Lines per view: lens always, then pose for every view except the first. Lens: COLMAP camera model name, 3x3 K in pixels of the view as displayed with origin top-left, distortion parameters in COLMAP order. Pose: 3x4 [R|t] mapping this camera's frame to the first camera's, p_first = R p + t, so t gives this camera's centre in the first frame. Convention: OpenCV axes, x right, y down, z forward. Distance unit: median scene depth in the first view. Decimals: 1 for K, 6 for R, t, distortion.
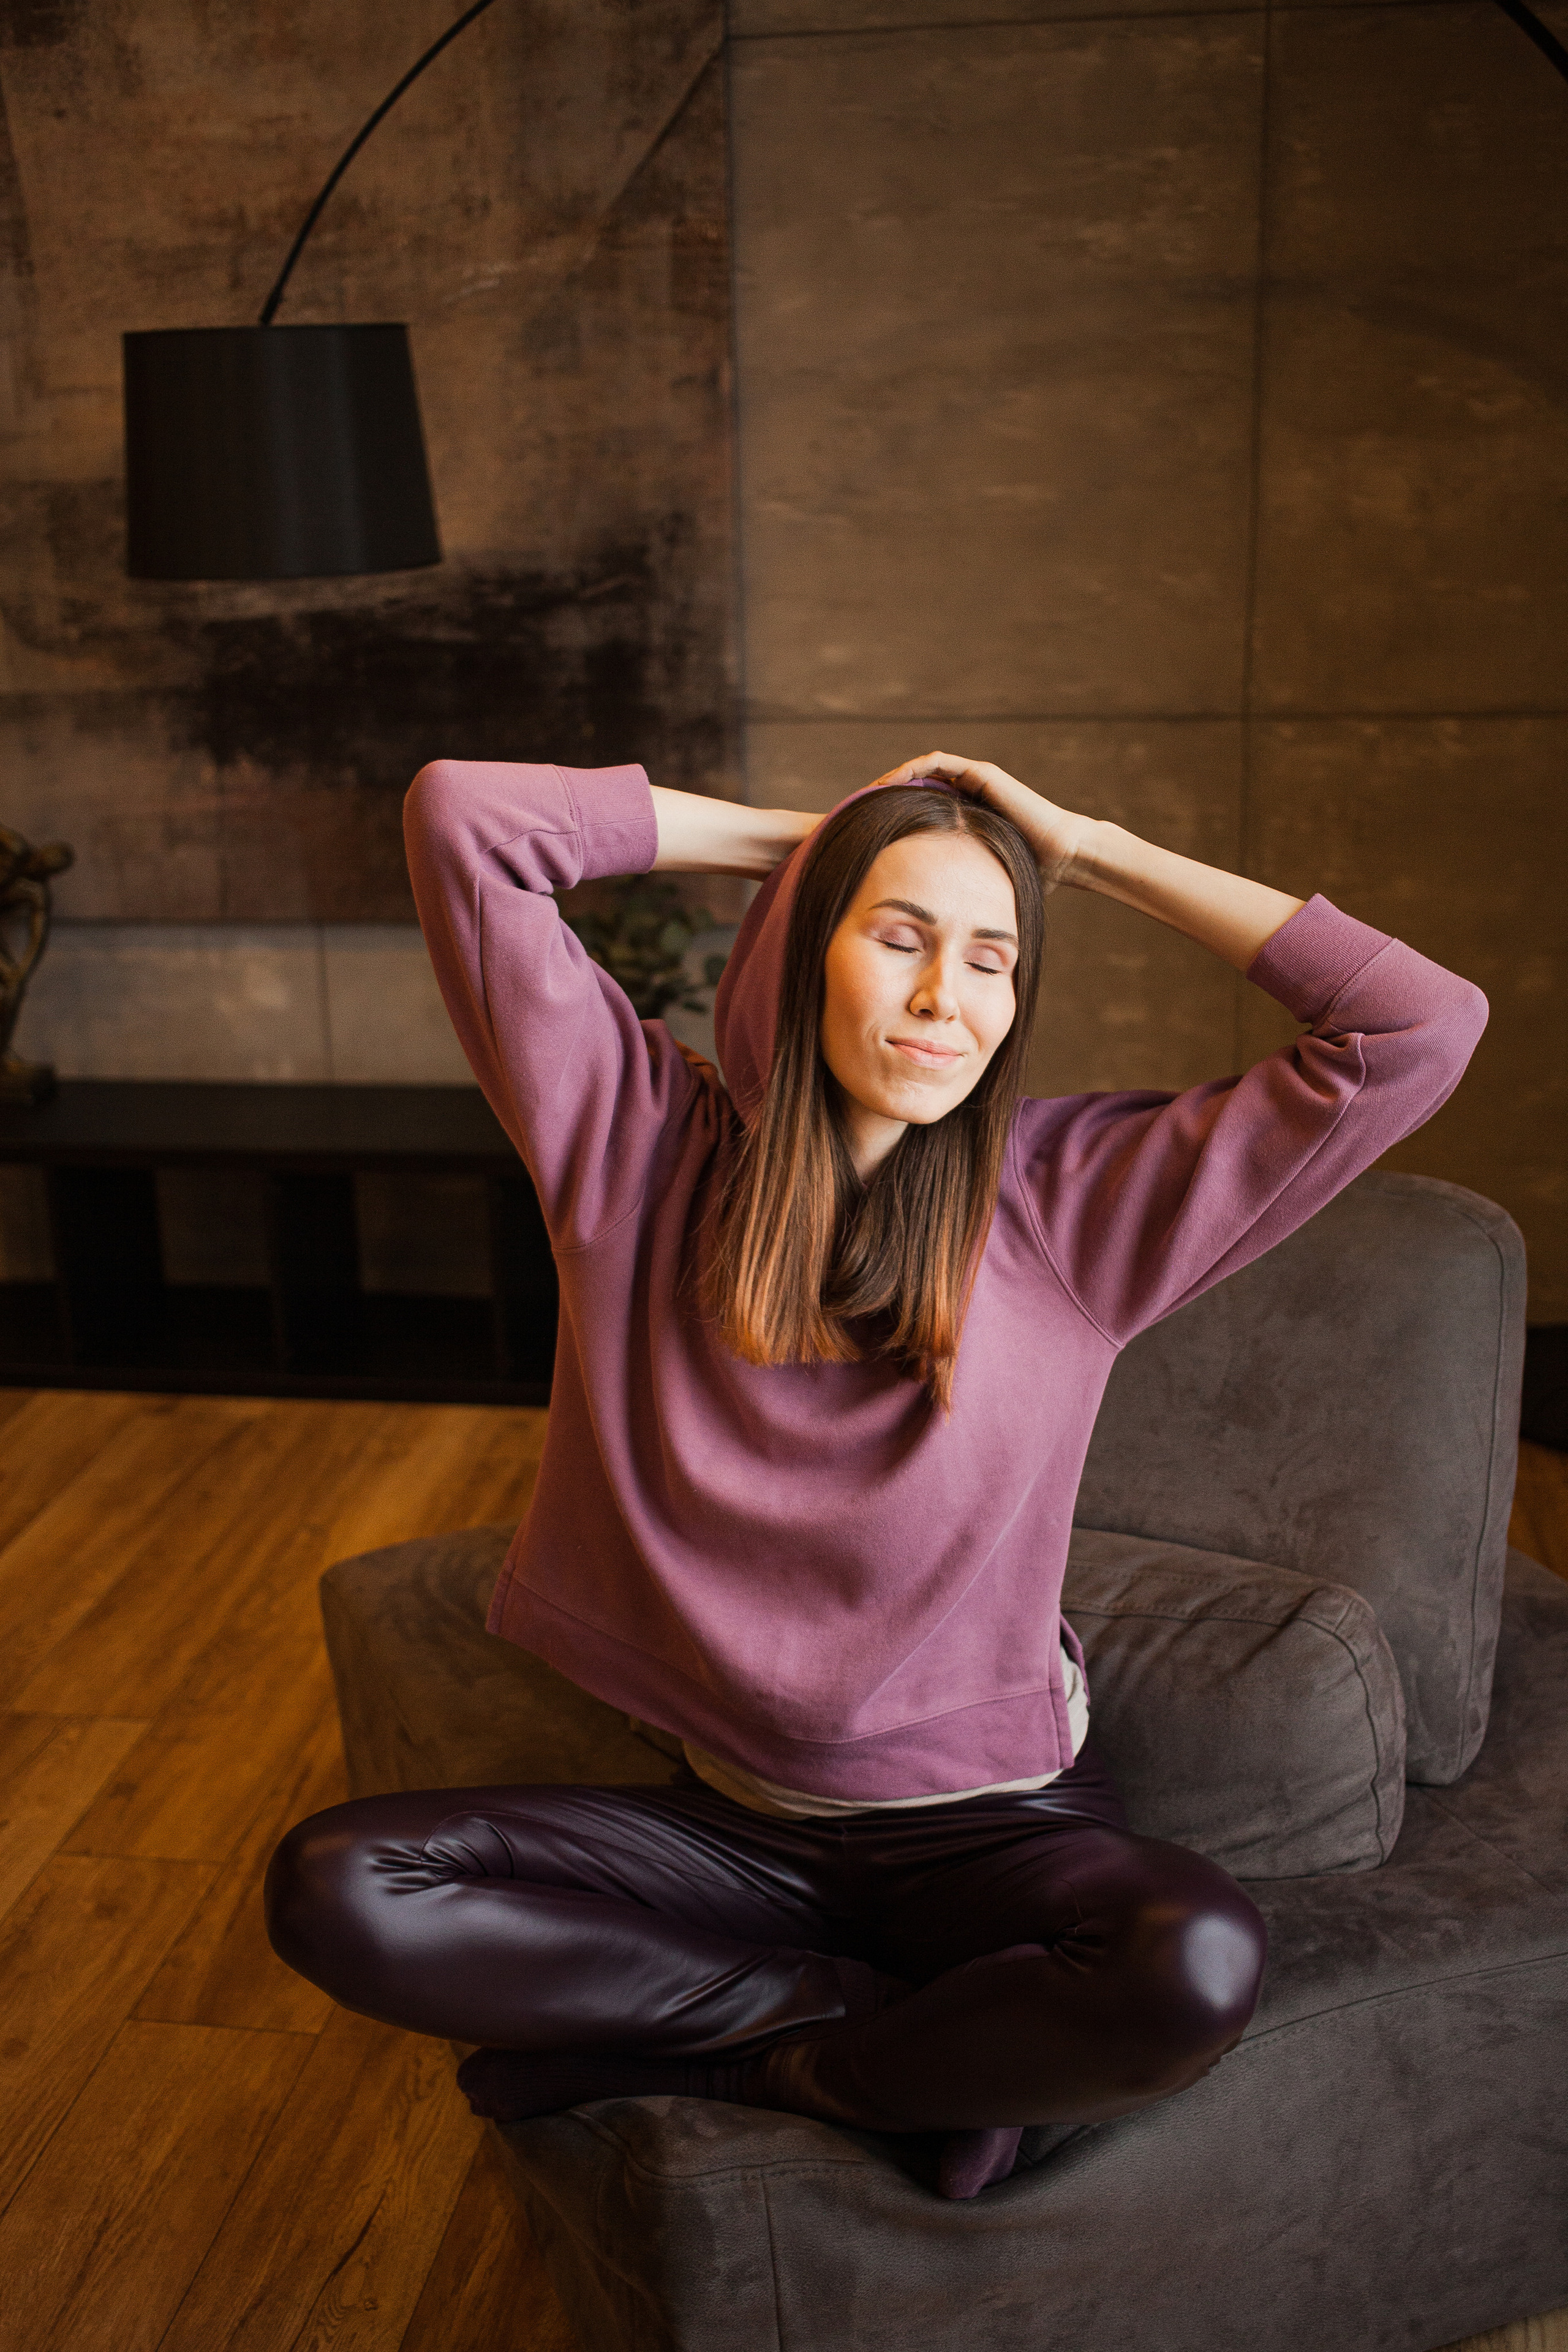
lens RADIAL K [[2560.7, 0, 808.7], [0, 2560.7, 1239.1], [0, 0, 1]] dist [-0.059674, 0.000000]
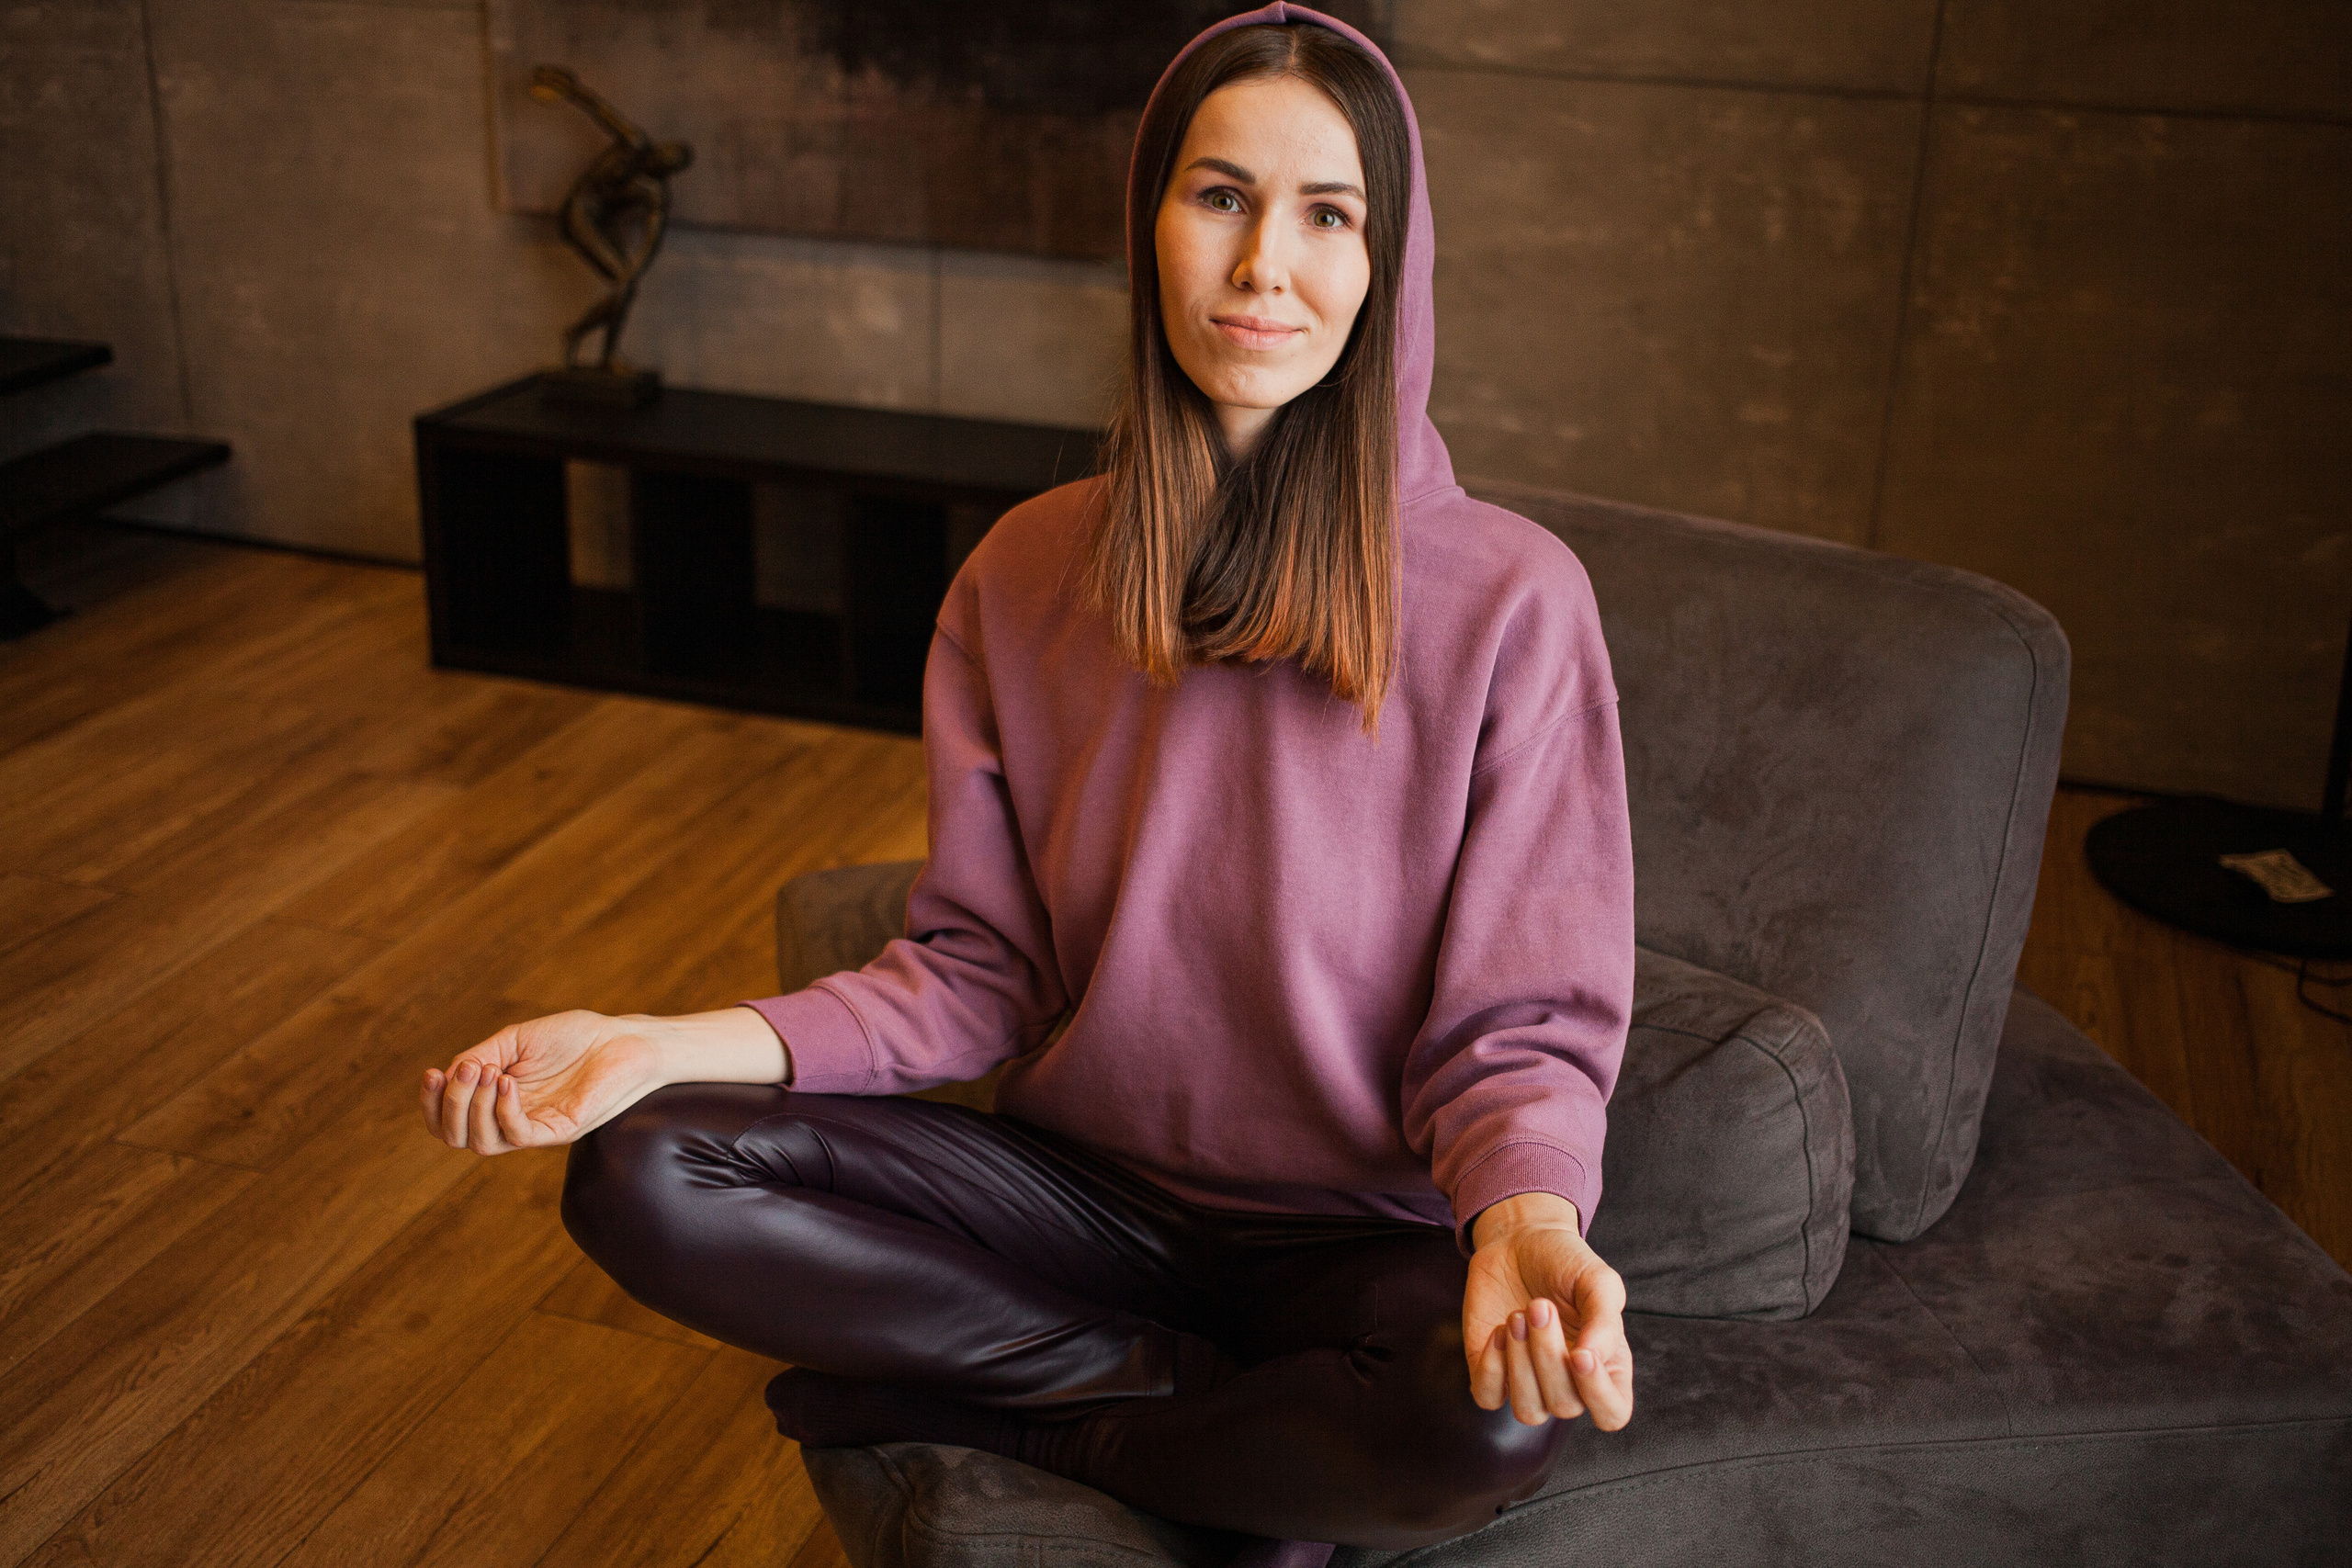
lens RADIAL K [[2560.4, 0, 1195.5], [0, 2560.4, 828.5], [0, 0, 1]] dist [-0.059674, 0.000000]
pose [[0.984481, 0.110331, -0.136469, 0.070094], [-0.101321, 0.992295, 0.071312, 0.018743], [0.143286, -0.056378, 0.988074, 0.051437]]
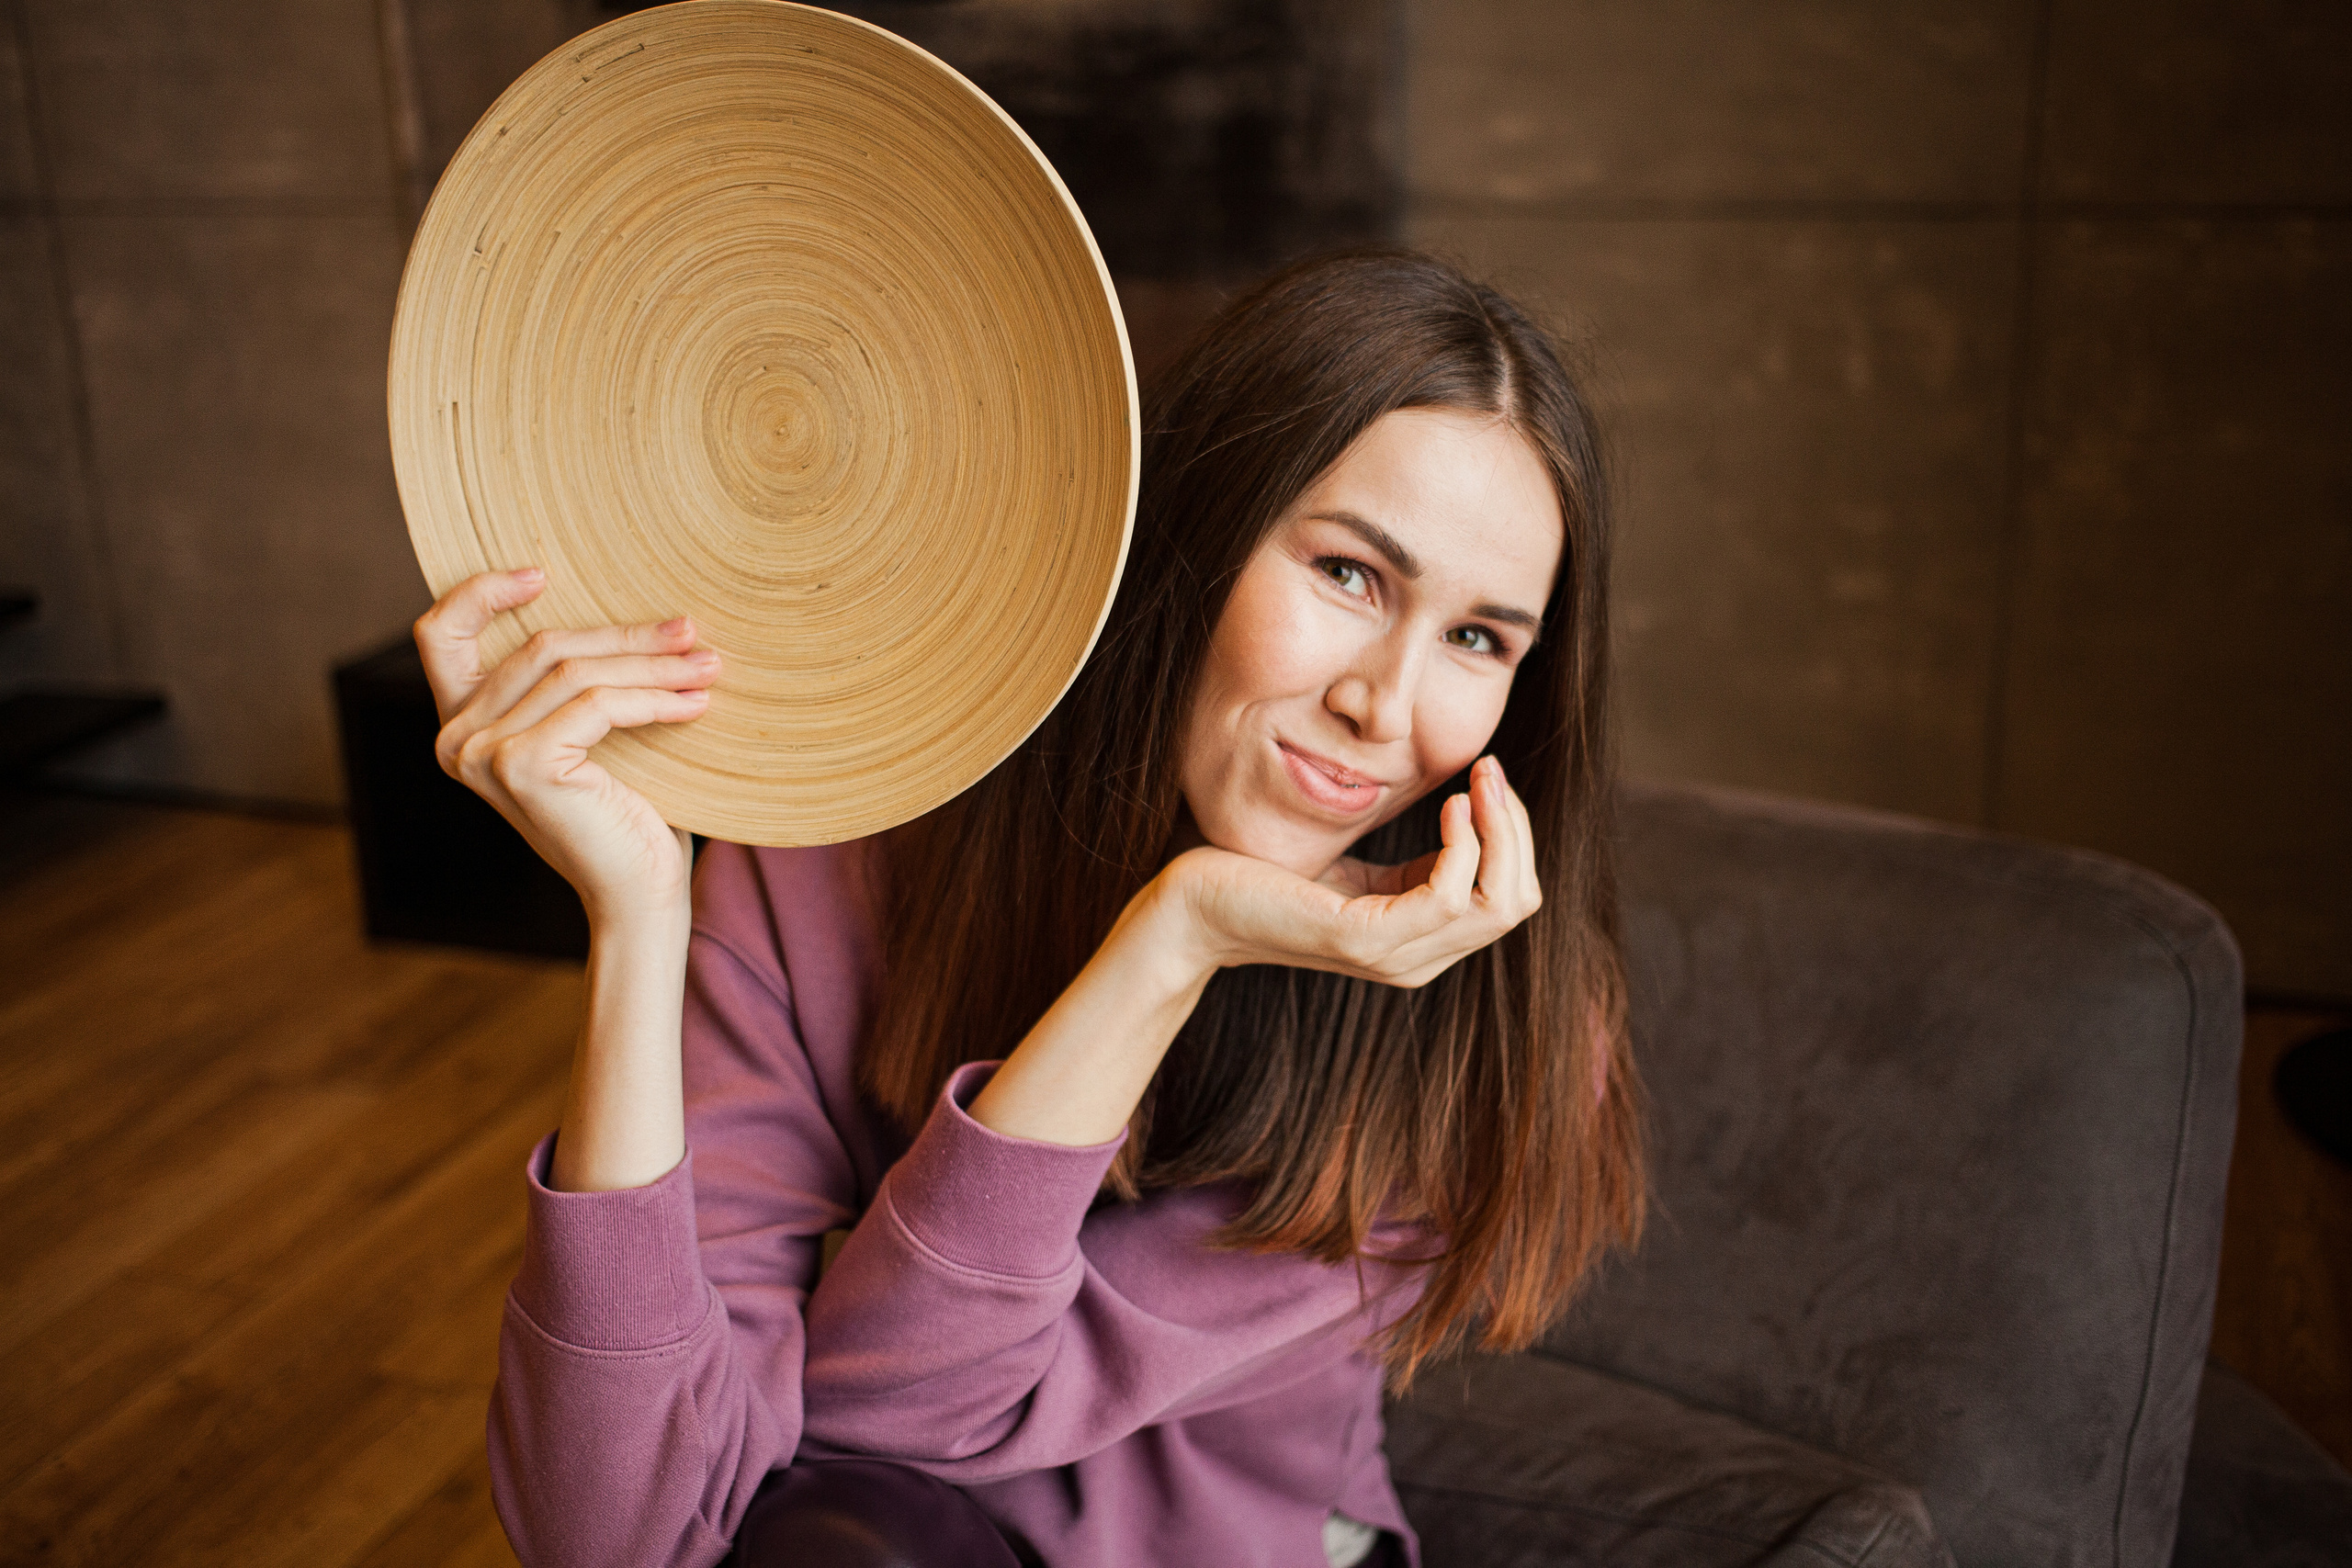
lens RADIAL K [[2560.4, 0, 1230.9], [0, 2560.4, 783.6], [0, 0, 1]] dist [-0.059674, 0.000000]
pose [[0.980014, 0.051904, -0.192036, 0.097106], [-0.051782, 0.998642, 0.005657, -0.022930], [0.192069, 0.004400, 0.981372, 0.204663]]
